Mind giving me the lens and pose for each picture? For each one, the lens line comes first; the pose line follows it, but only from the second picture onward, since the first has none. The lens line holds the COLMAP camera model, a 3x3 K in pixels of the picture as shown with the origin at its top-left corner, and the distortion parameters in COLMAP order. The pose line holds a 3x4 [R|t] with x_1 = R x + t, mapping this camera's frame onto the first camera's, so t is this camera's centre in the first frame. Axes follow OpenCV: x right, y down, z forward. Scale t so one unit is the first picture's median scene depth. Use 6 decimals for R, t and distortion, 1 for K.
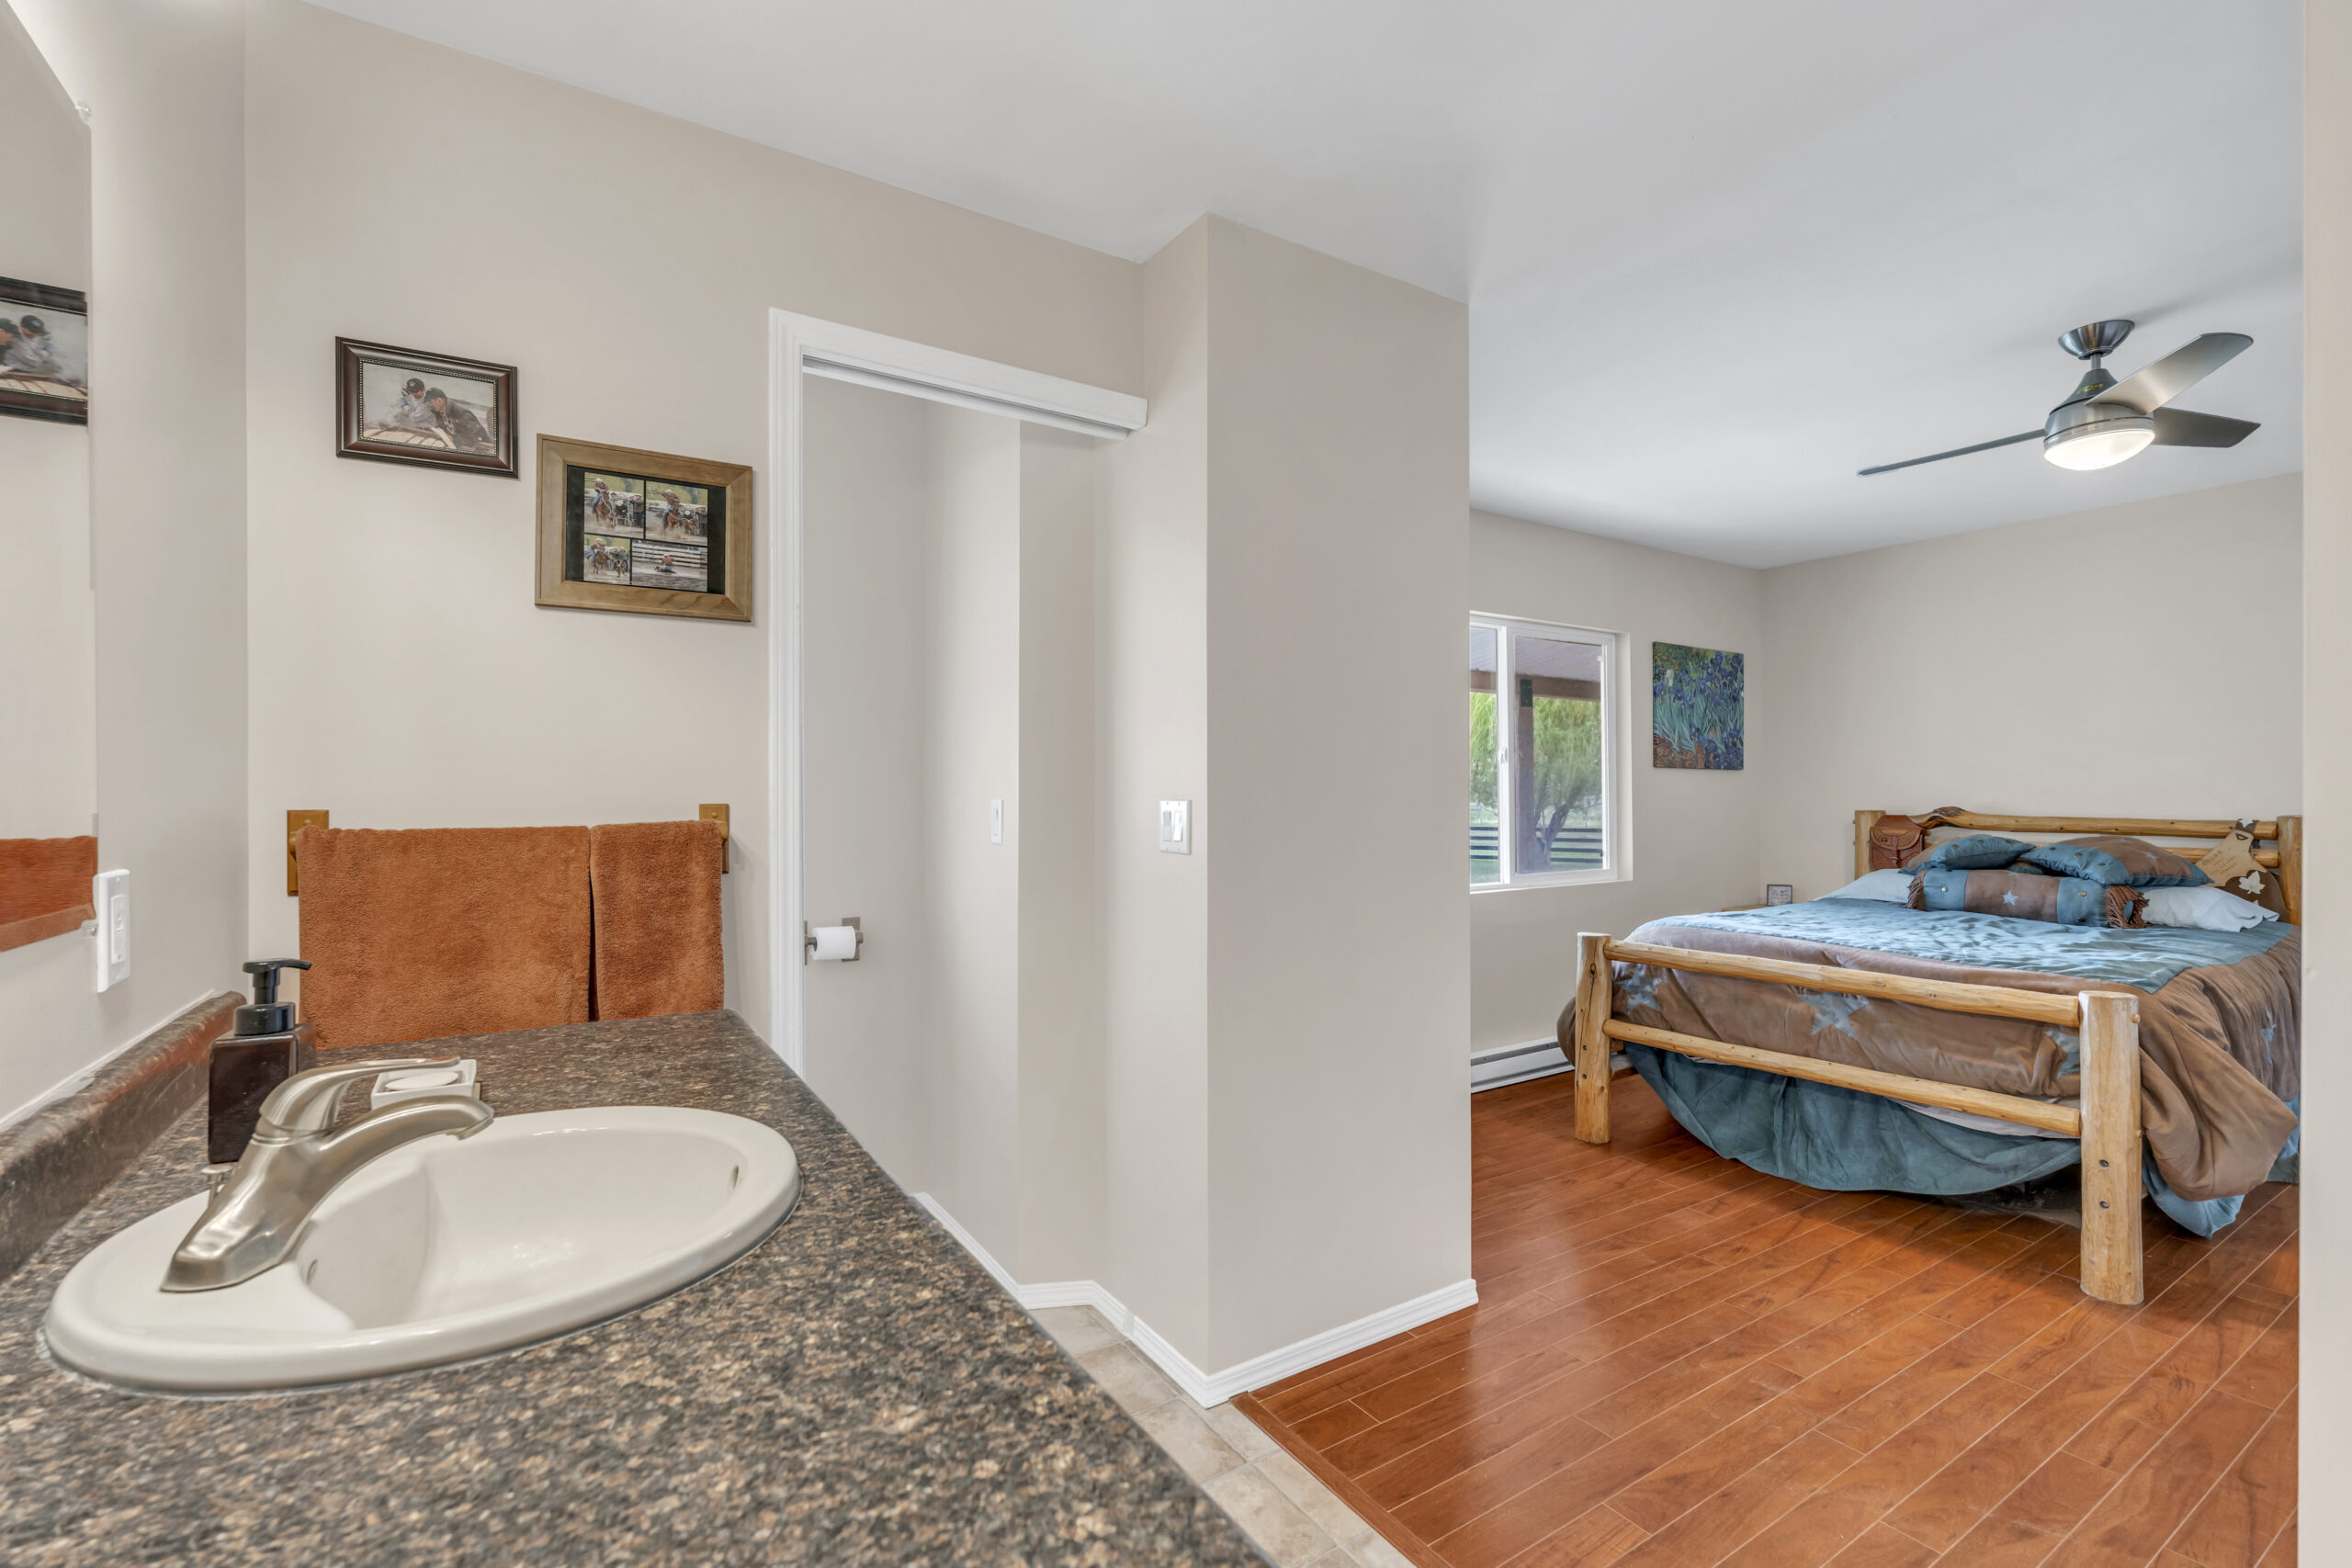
lens RADIAL K [[1041.3, 0, 1151.5], [0, 1041.3, 782.3], [0, 0, 1]] dist [-0.004520, -0.000958]
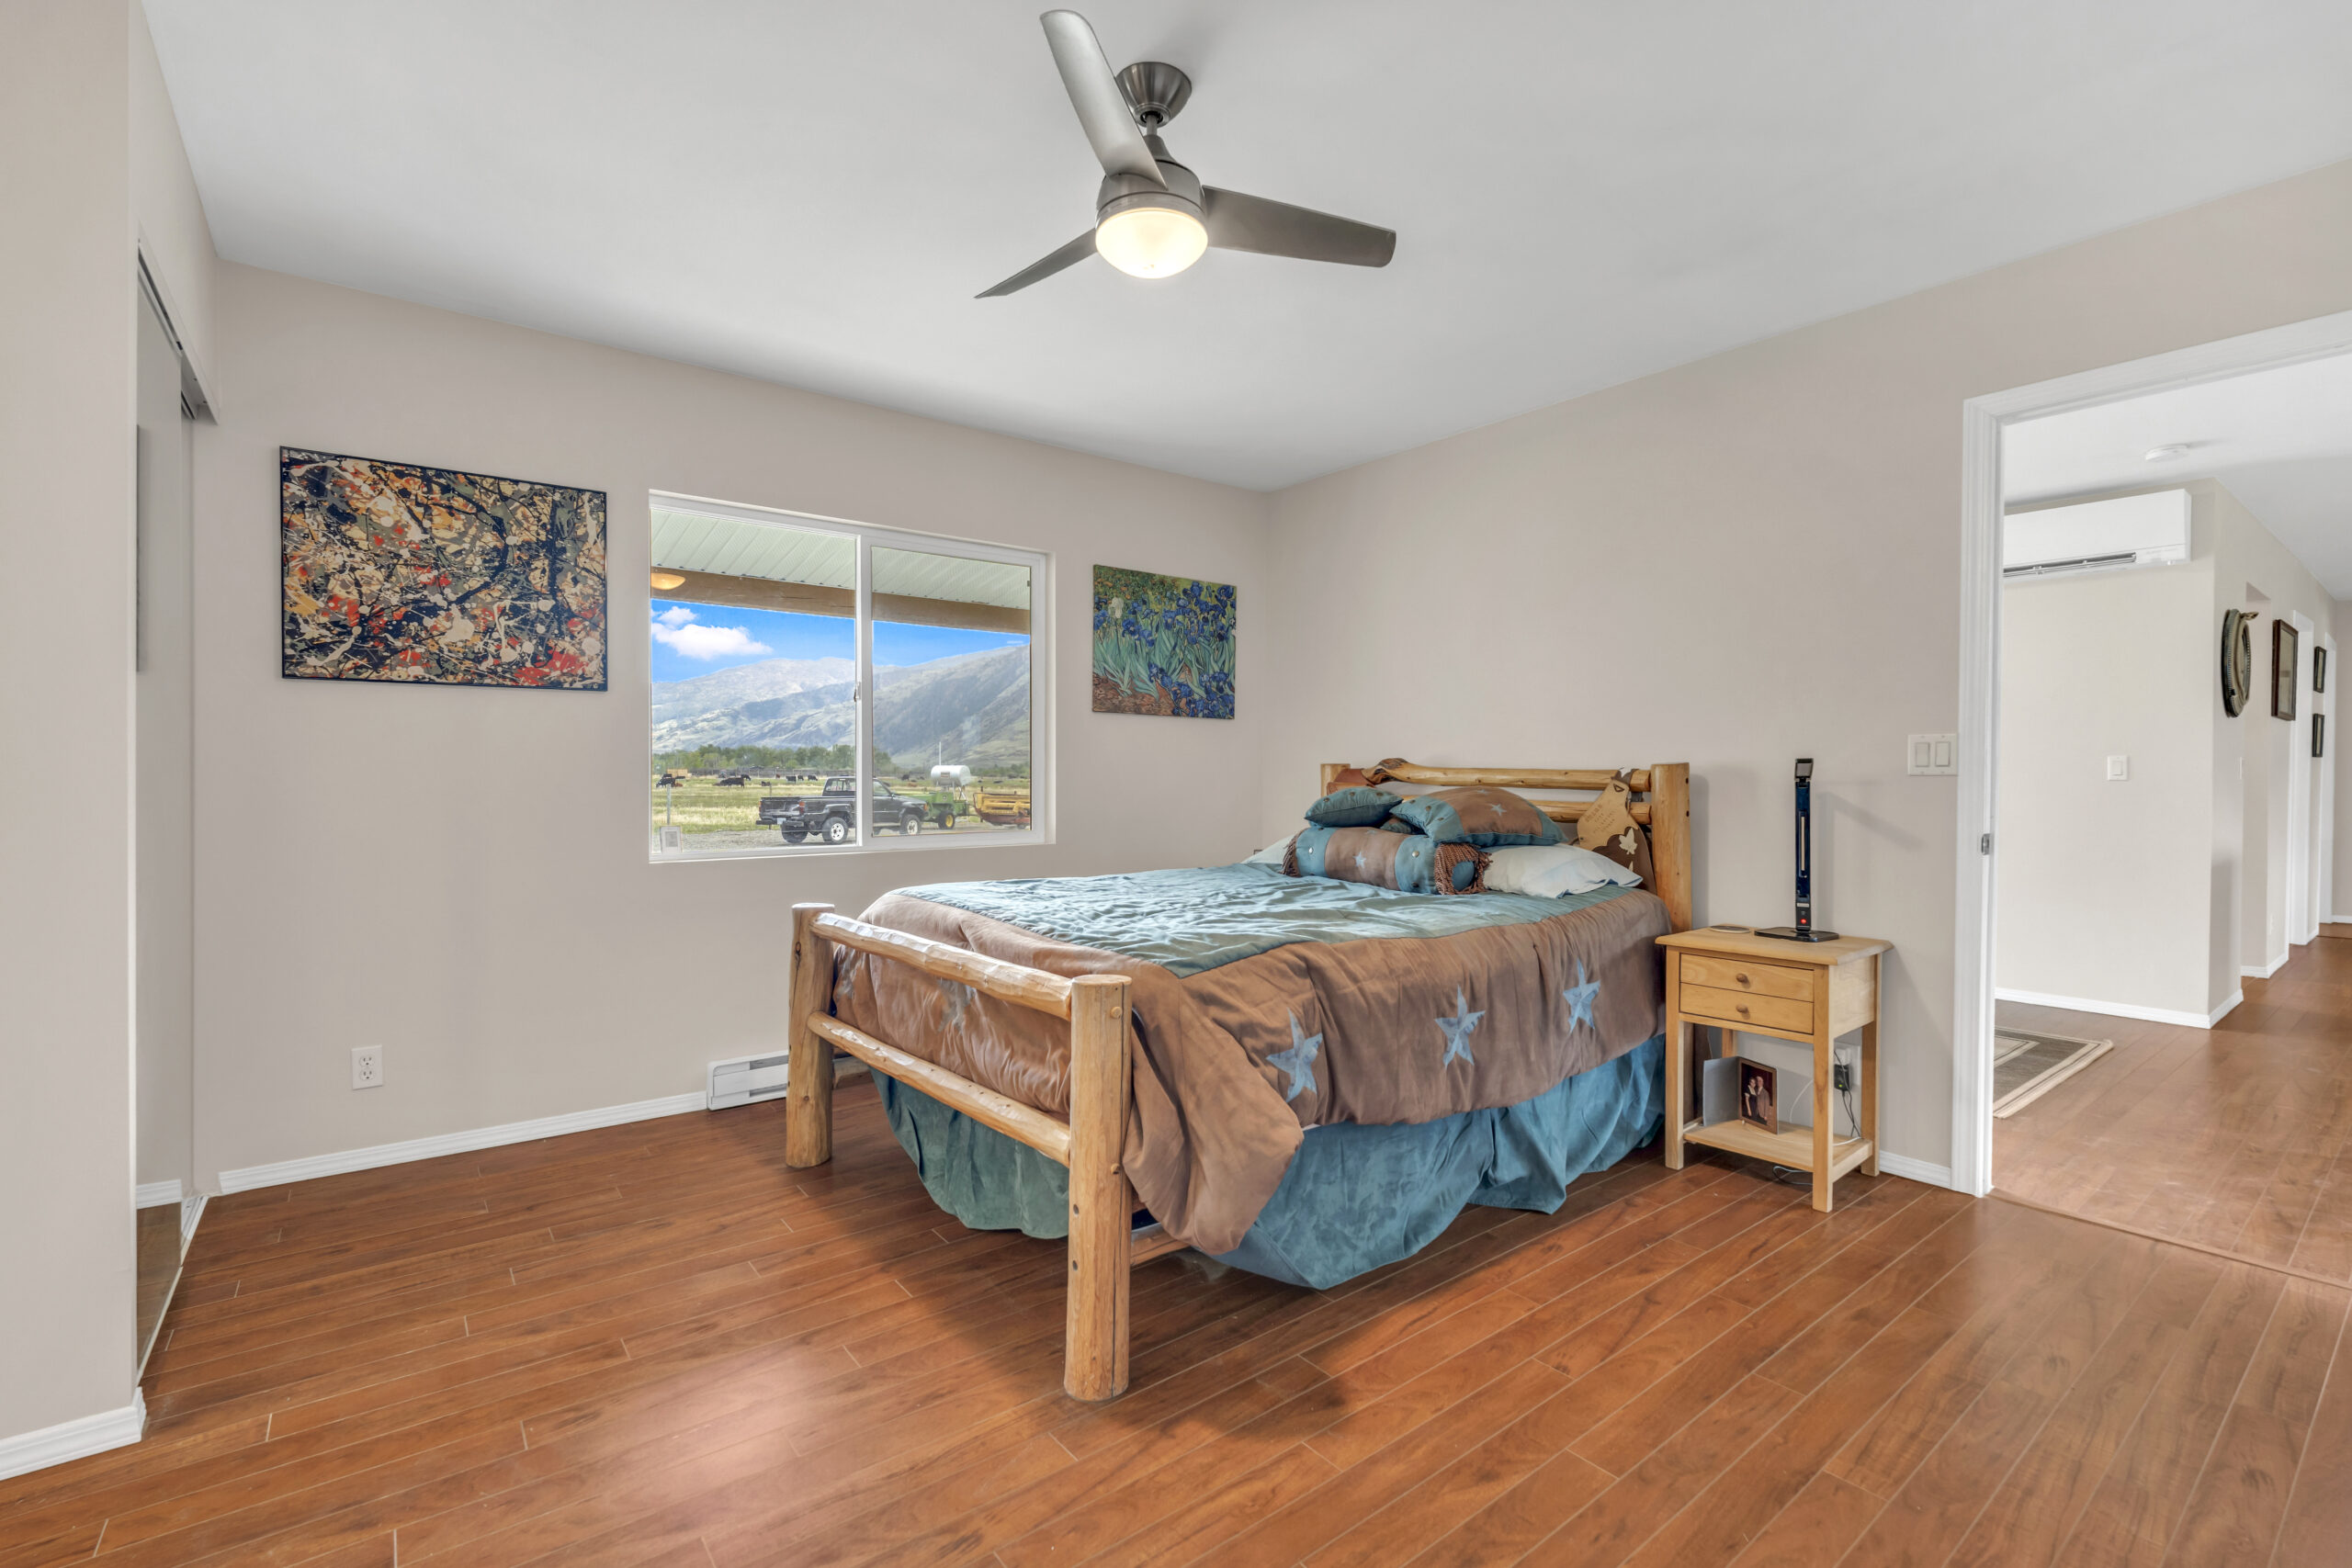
lens RADIAL K [[1041.3, 0, 1202.1], [0, 1041.3, 791.7], [0, 0, 1]] dist [-0.004520, -0.000958]
pose [[0.994659, 0.004811, 0.103108, 0.512869], [-0.007764, 0.999571, 0.028258, 0.027840], [-0.102928, -0.028907, 0.994269, 0.146616]]
